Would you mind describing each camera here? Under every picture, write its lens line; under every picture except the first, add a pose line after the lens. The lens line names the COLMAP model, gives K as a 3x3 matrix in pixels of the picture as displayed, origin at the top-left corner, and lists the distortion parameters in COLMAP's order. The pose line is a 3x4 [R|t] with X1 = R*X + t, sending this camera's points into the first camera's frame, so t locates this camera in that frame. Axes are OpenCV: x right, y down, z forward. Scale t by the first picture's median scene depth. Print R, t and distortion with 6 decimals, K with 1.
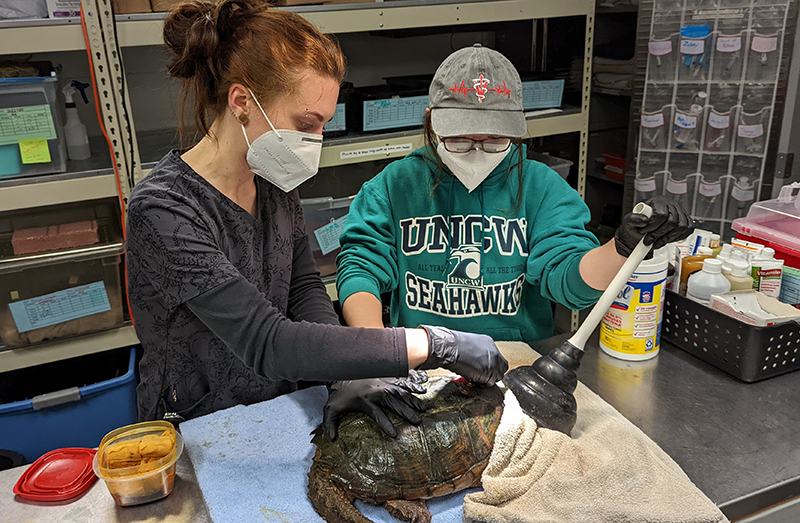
lens RADIAL K [[714.3, 0, 400.7], [0, 714.3, 261.7], [0, 0, 1]] dist [0.026952, 0.017977]
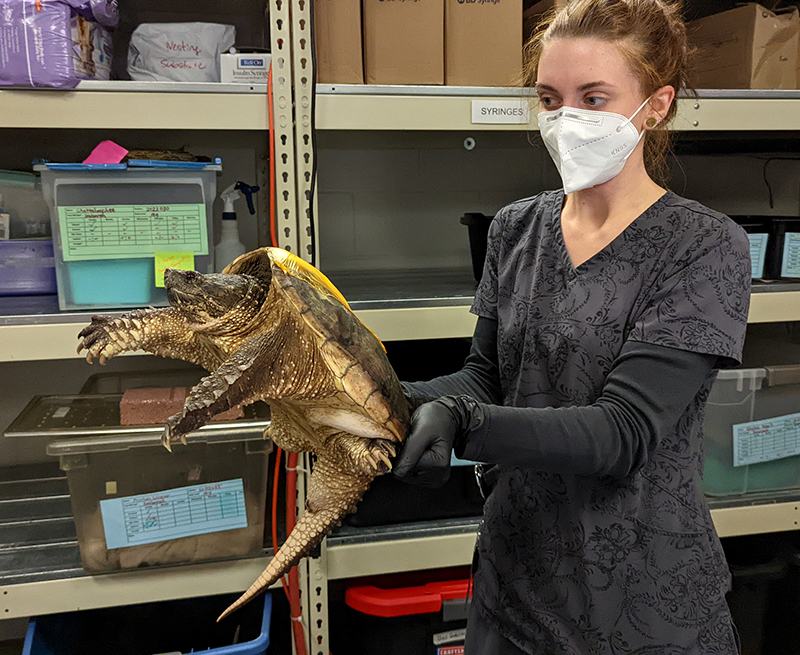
lens RADIAL K [[613.5, 0, 400.0], [0, 613.5, 327.4], [0, 0, 1]] dist [0.002707, 0.005918]
pose [[0.975084, 0.058931, -0.213865, -0.177674], [-0.102116, 0.975092, -0.196897, -0.011832], [0.196935, 0.213830, 0.956814, 0.501666]]
